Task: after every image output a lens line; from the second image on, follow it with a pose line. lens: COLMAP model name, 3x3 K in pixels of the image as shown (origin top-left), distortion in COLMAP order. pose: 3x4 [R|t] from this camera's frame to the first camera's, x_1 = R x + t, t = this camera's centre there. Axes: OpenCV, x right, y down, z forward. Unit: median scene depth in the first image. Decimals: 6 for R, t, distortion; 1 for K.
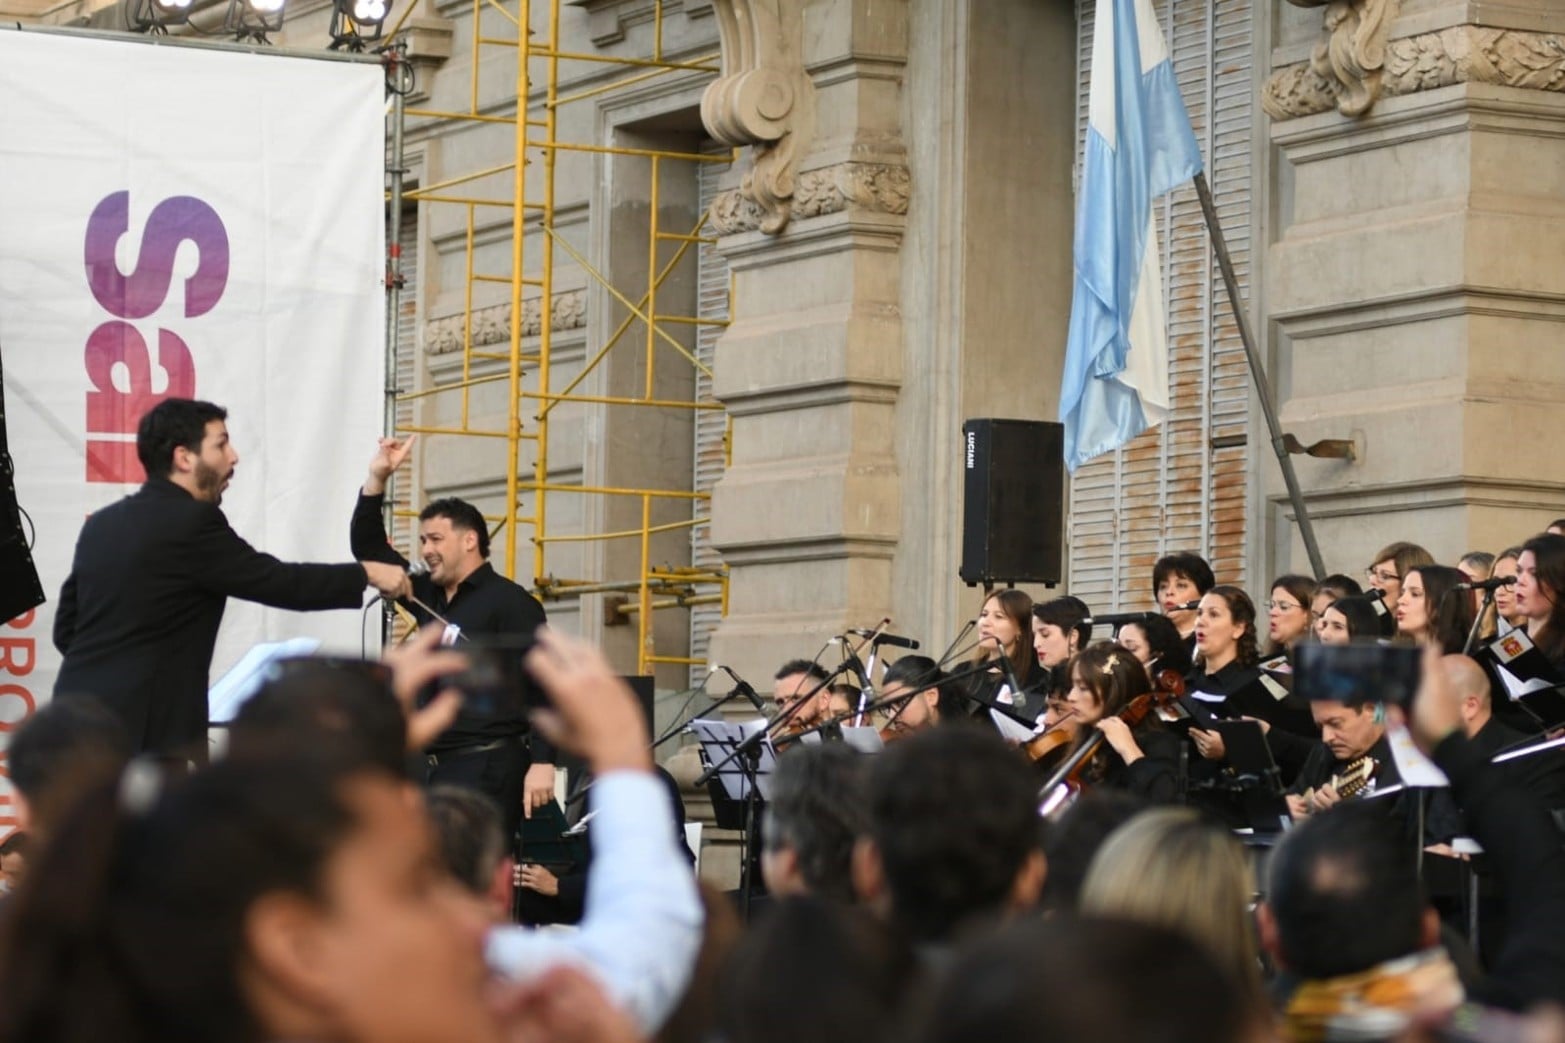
lens RADIAL K [[5207.6, 0, 780.2], [0, 5207.6, 523.4], [0, 0, 1]] dist [-0.121108, -2.019965]
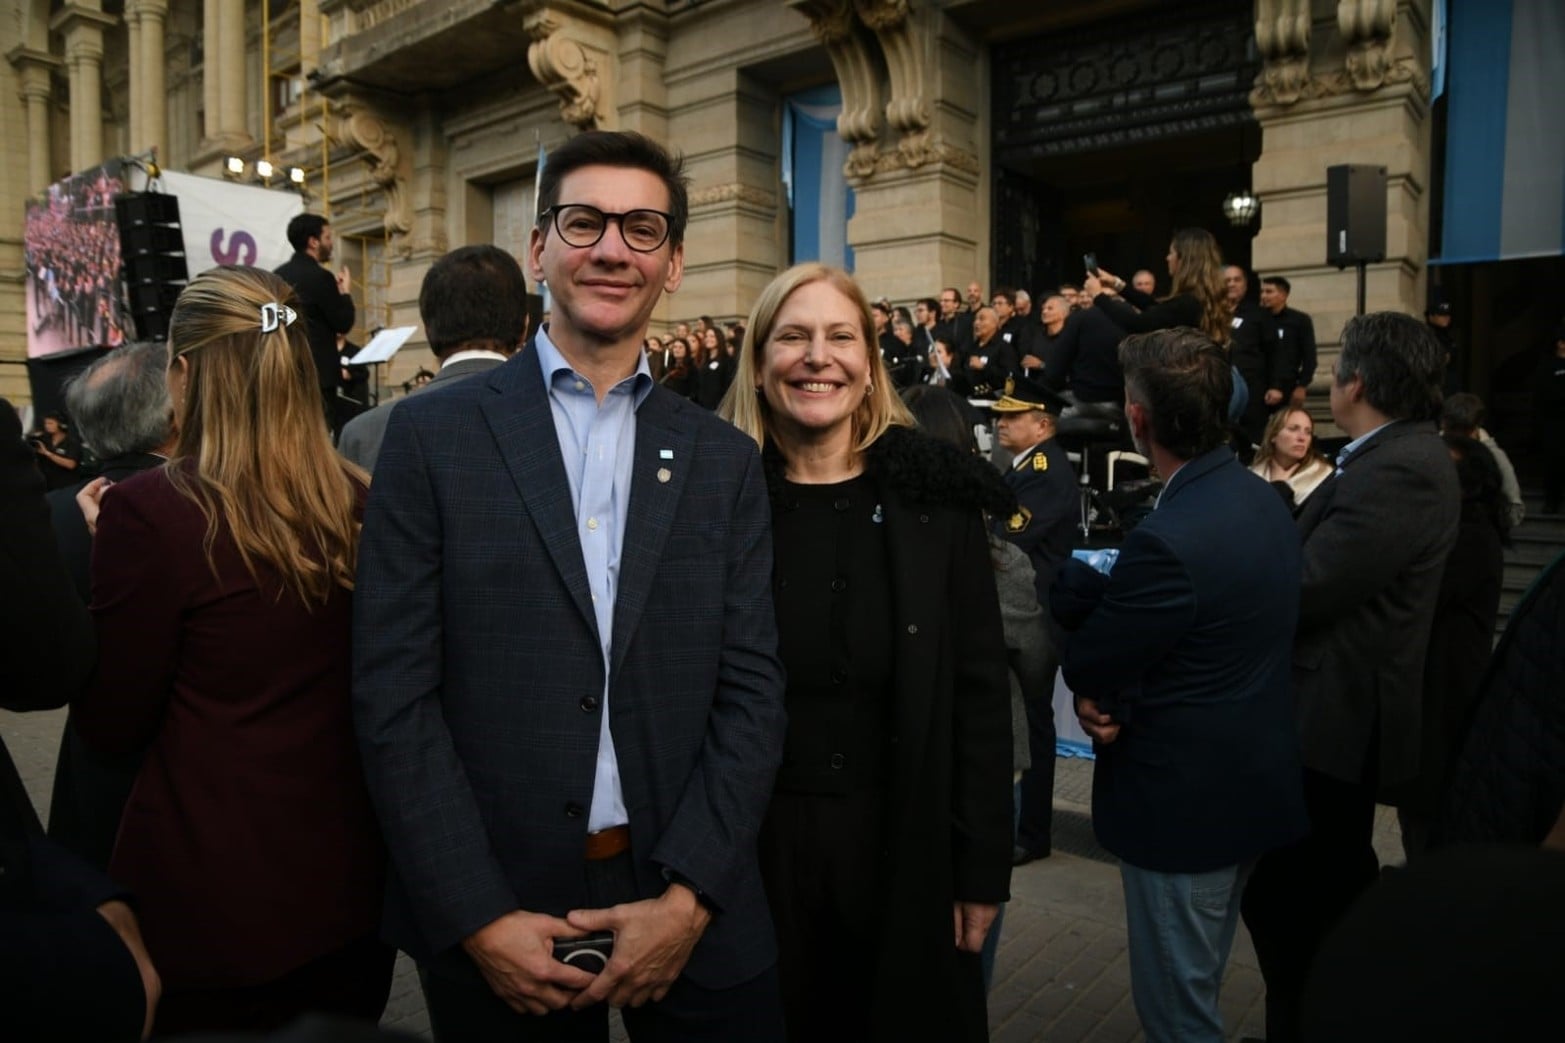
lens RADIAL K [[1054.8, 0, 781.3], [0, 1054.8, 527.2], [0, 0, 1]] dist [-0.111884, 0.058658]
pose [[0.915716, -0.052509, 0.398380, -0.069276], [-0.009909, 0.988173, 0.153024, 0.020240], [-0.401704, -0.144074, 0.904365, 0.254337]]
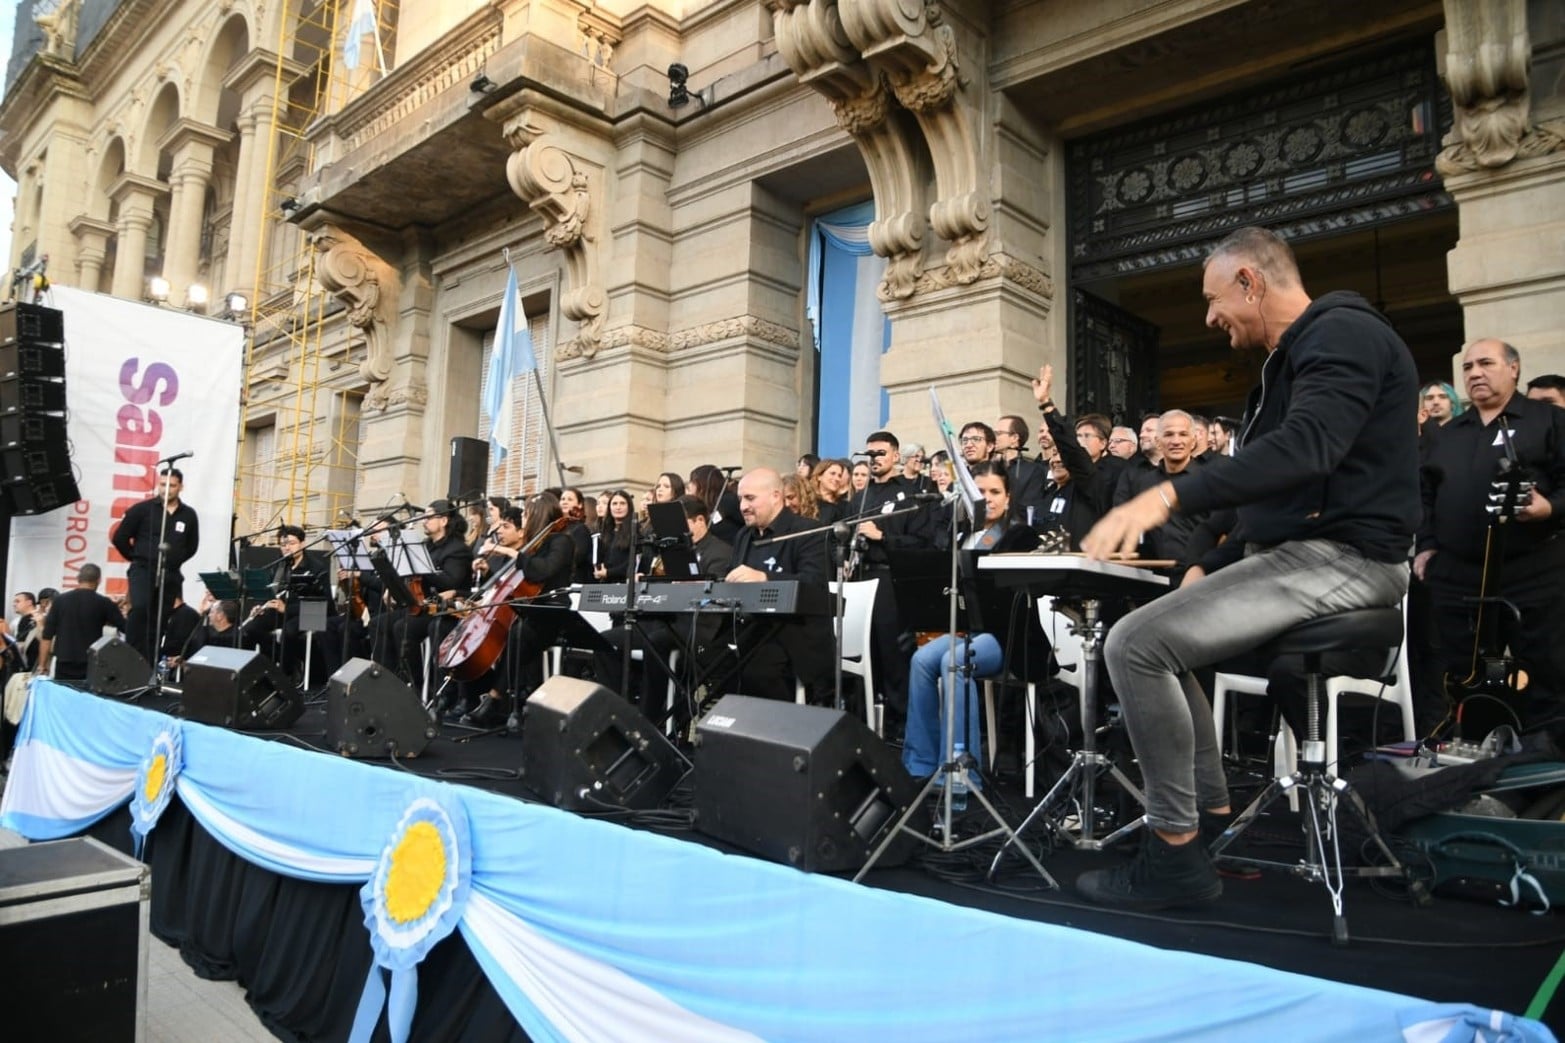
lens RADIAL K [[1096.1, 0, 773.3], [0, 1096.1, 527.8], [0, 0, 1]] dist [-0.121059, 0.076081]
pose [[0.939782, 0.041354, 0.339264, 0.003545], [-0.034454, 0.999059, -0.026338, 0.028493], [-0.340034, 0.013063, 0.940323, 0.361984]]
